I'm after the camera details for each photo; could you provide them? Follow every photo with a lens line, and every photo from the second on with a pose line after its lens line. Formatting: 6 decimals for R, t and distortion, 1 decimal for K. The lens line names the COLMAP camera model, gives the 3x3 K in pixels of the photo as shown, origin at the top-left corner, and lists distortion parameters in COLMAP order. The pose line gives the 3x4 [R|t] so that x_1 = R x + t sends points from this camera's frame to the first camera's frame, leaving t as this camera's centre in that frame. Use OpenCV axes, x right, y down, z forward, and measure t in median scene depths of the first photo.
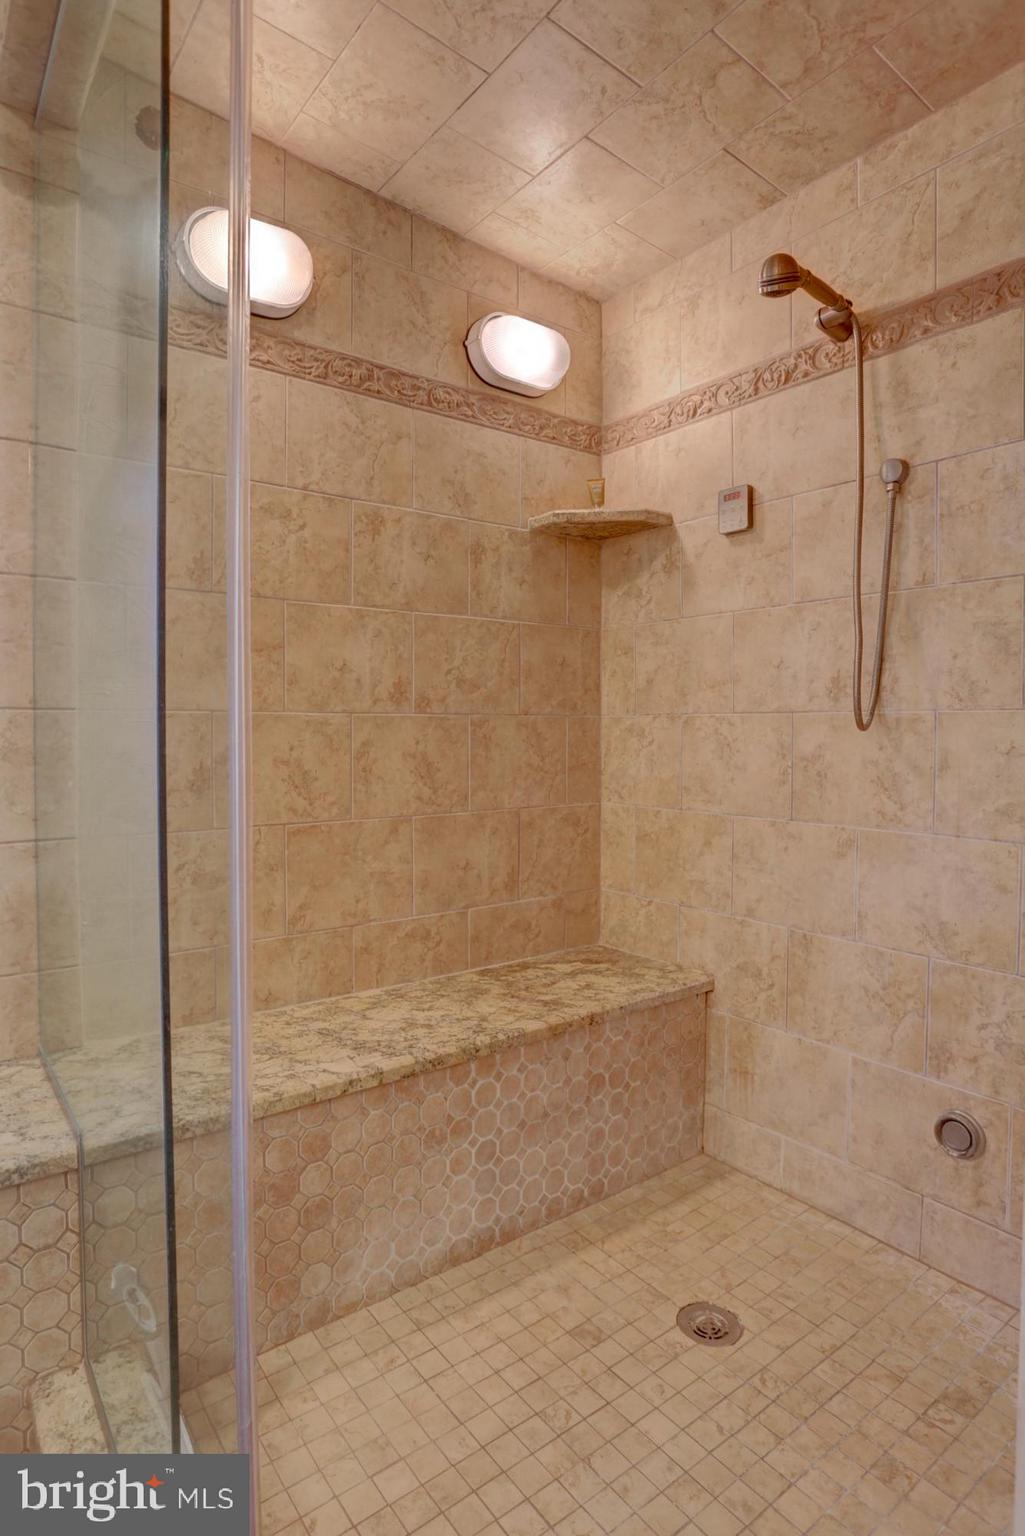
lens RADIAL K [[843.4, 0, 514.2], [0, 843.4, 751.0], [0, 0, 1]] dist [-0.079469, 0.045675]
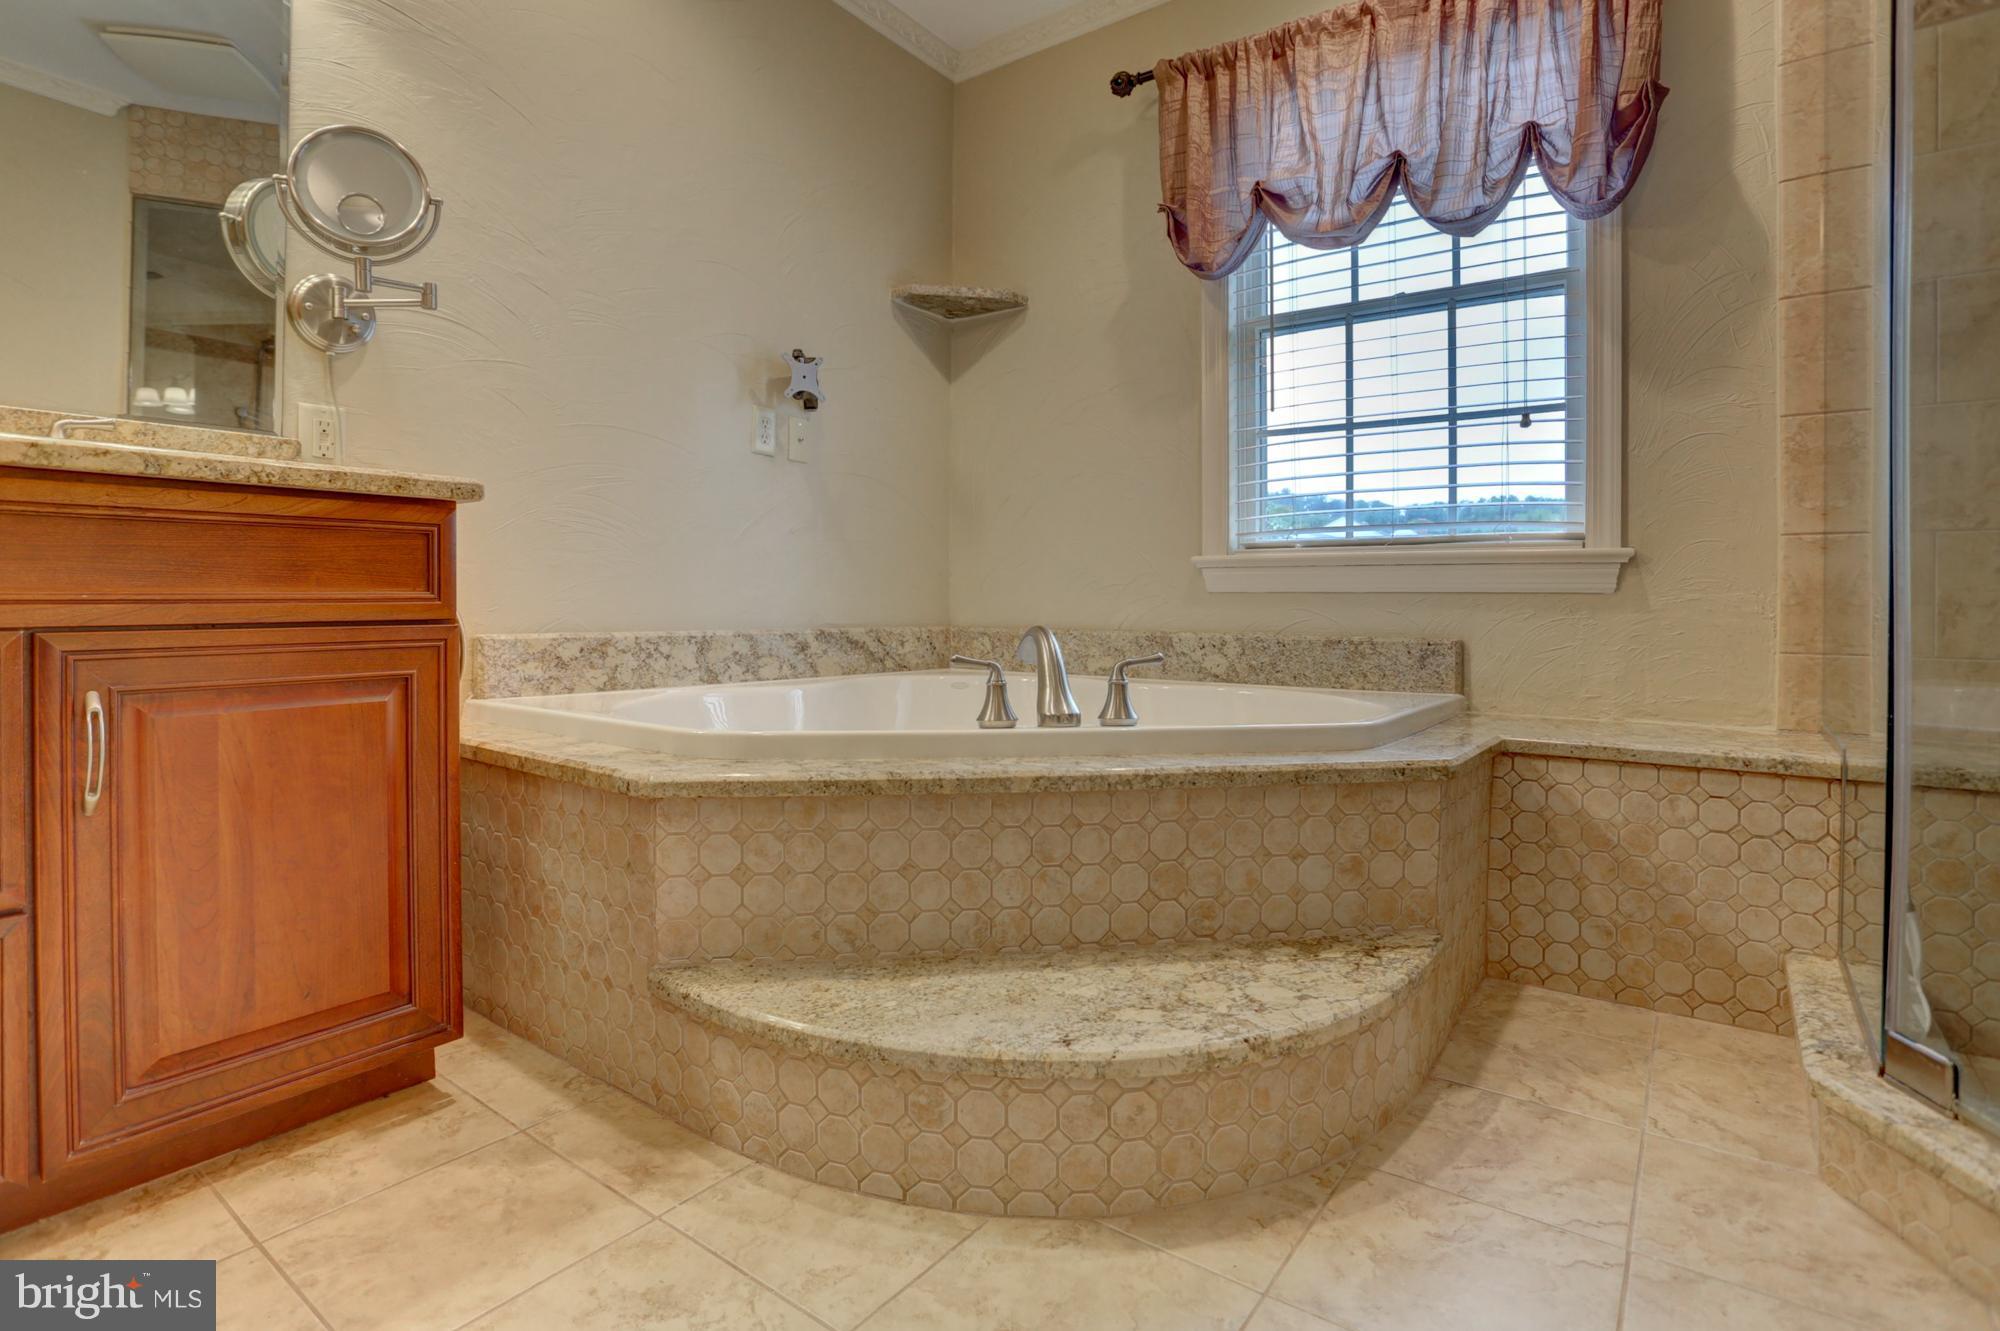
lens RADIAL K [[1000.3, 0, 958.9], [0, 1000.3, 607.0], [0, 0, 1]] dist [-0.069388, 0.028067]
pose [[0.260777, -0.001303, -0.965398, 0.292315], [-0.037028, 0.999250, -0.011351, 0.219101], [0.964689, 0.038707, 0.260533, -0.361647]]
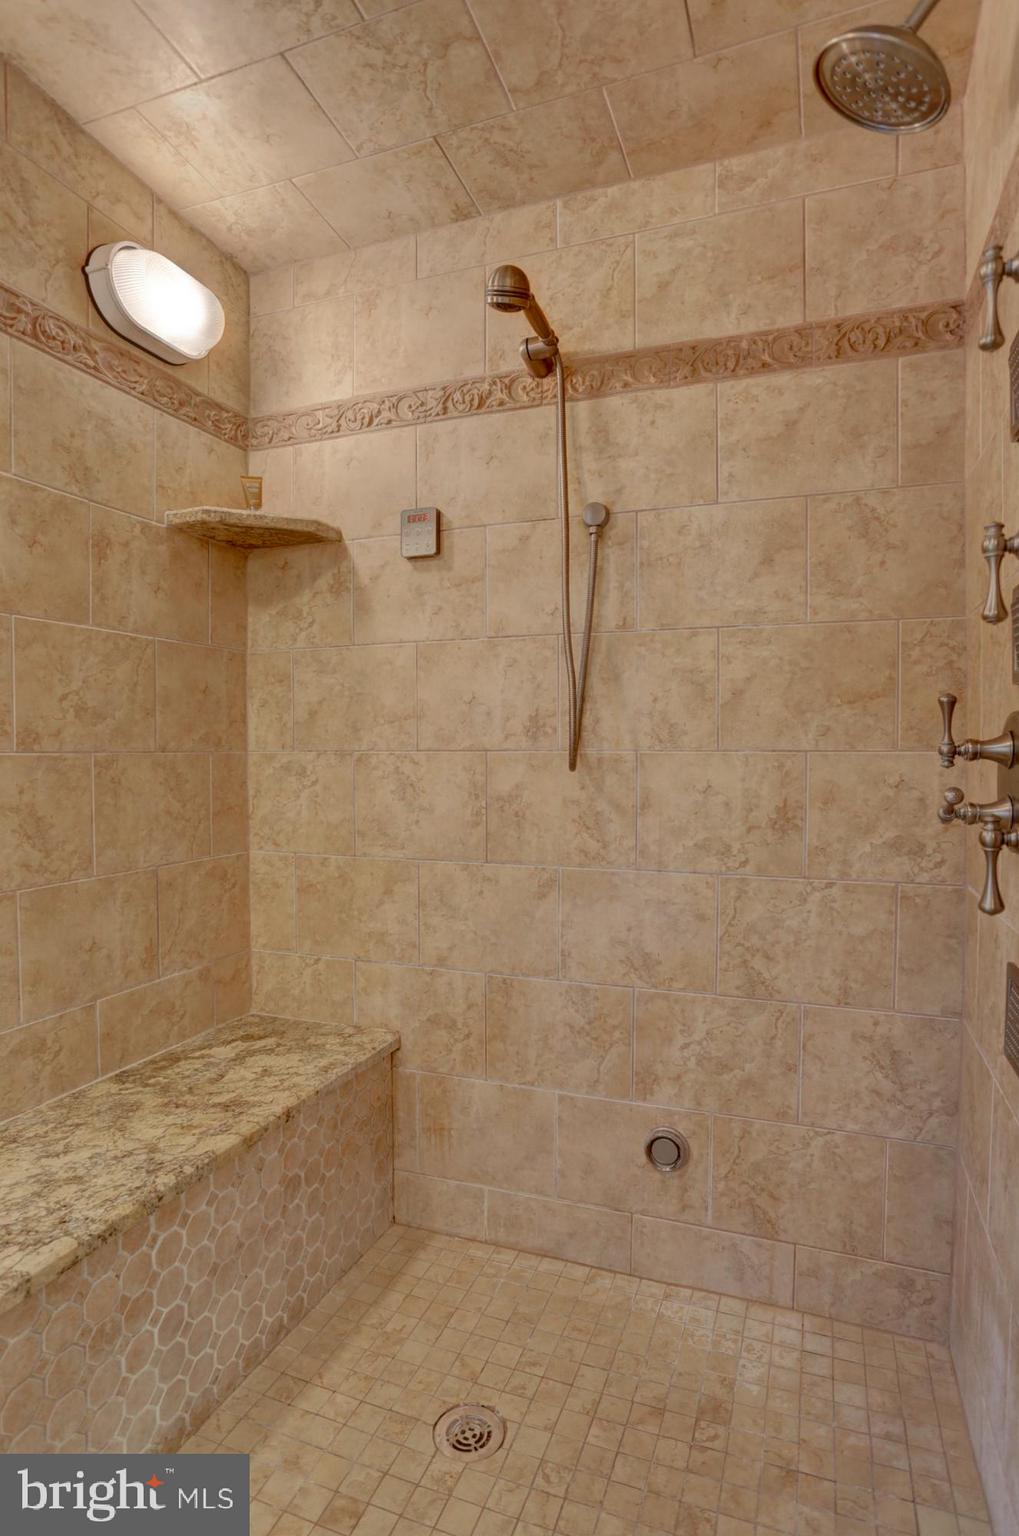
lens RADIAL K [[800.0, 0, 531.7], [0, 800.0, 773.7], [0, 0, 1]] dist [-0.072545, 0.035923]
pose [[0.836565, -0.018264, 0.547563, -0.127111], [0.016880, 0.999829, 0.007561, -0.025567], [-0.547608, 0.002918, 0.836730, 0.196281]]
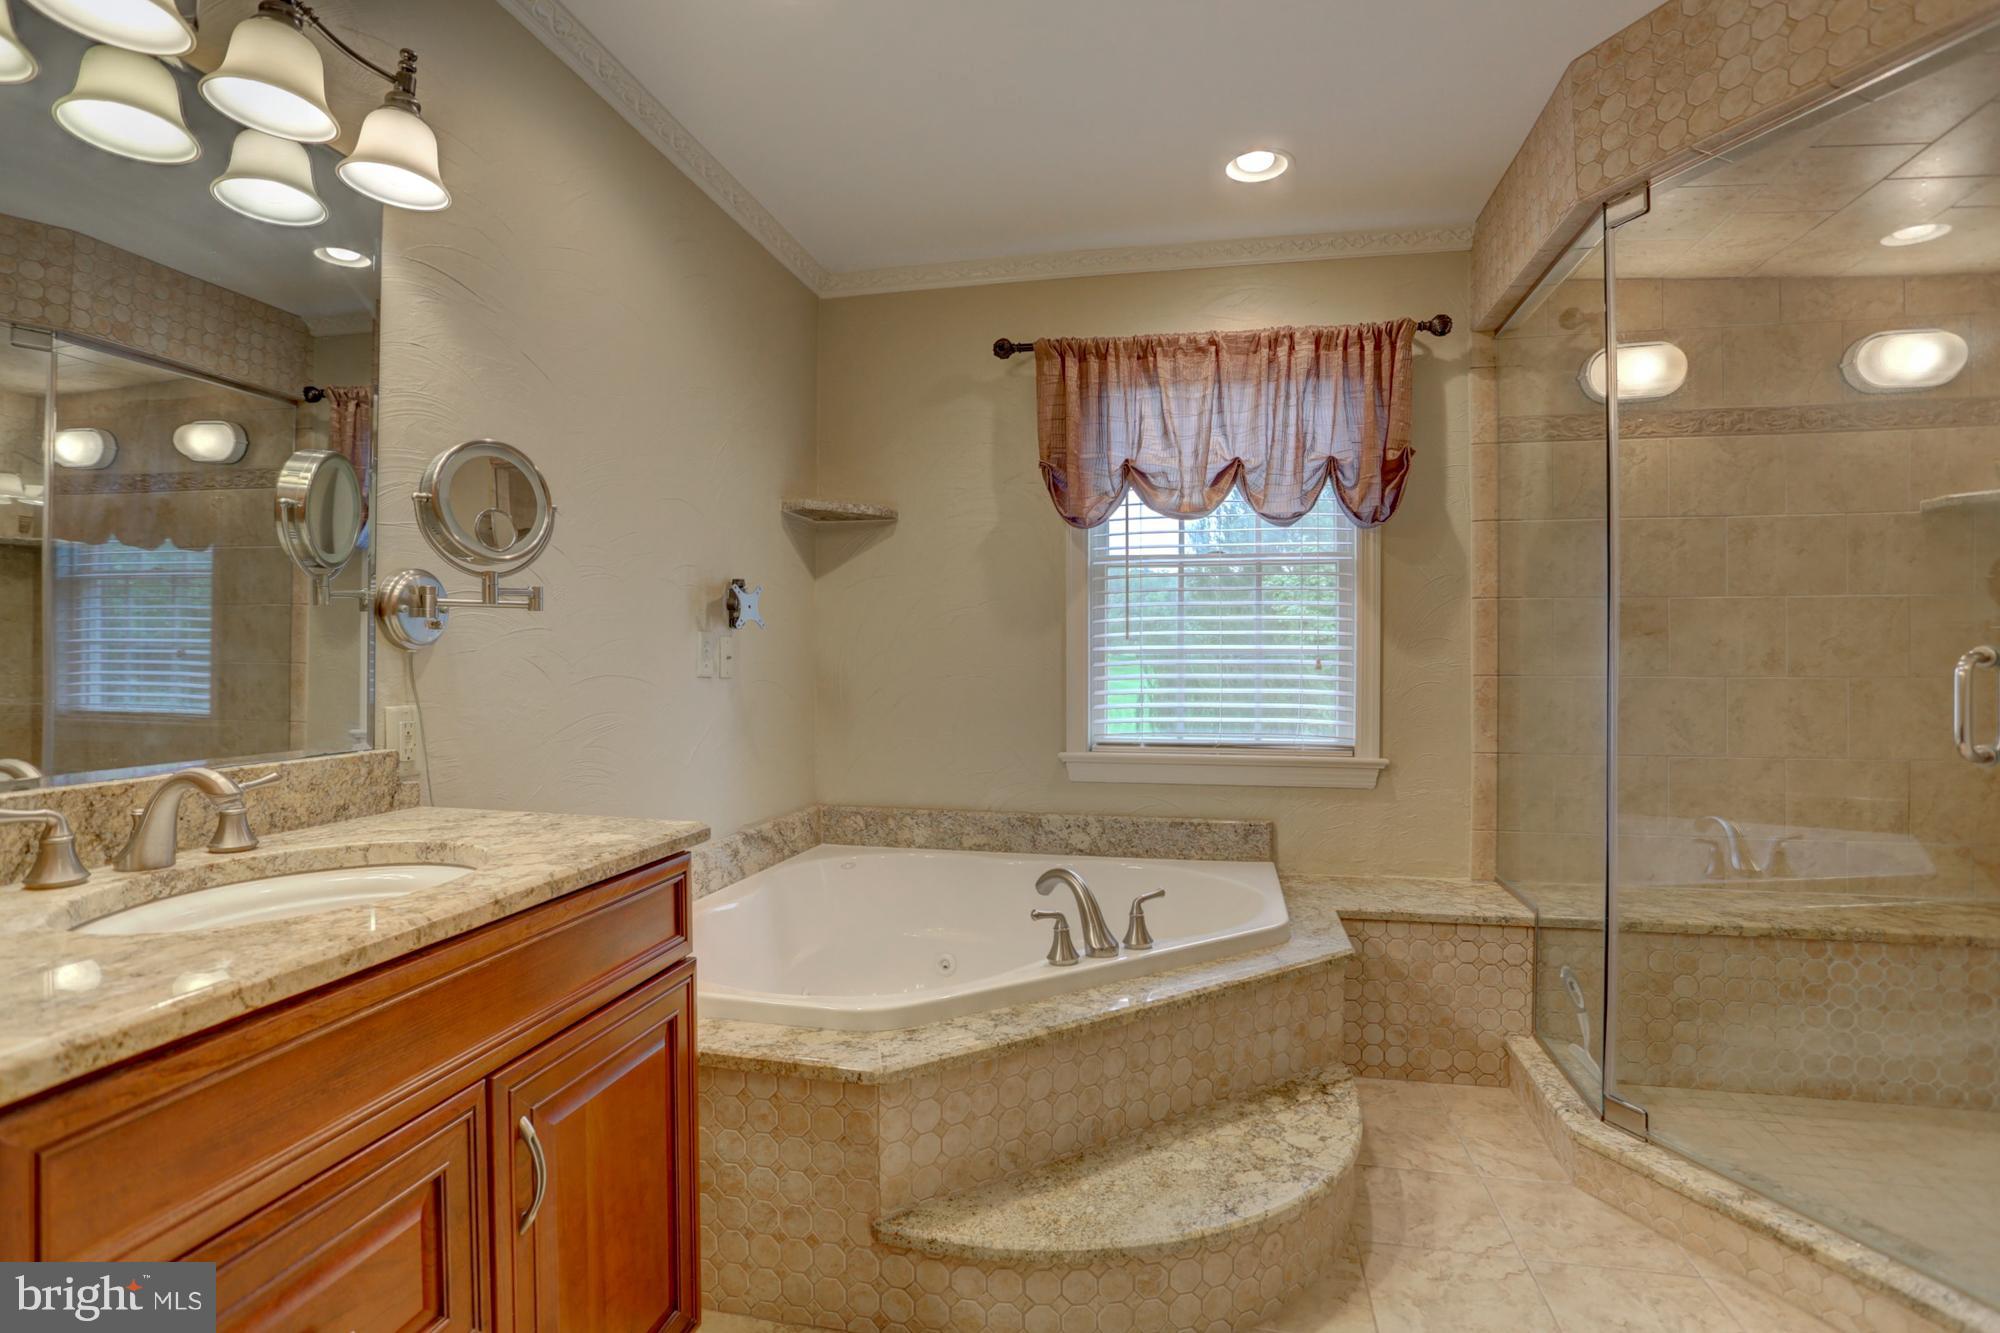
lens RADIAL K [[1010.7, 0, 960.8], [0, 1010.7, 657.6], [0, 0, 1]] dist [-0.067311, 0.029929]
pose [[0.633376, -0.002991, -0.773838, 0.249590], [-0.018553, 0.999646, -0.019050, -0.024280], [0.773621, 0.026423, 0.633097, -0.958152]]
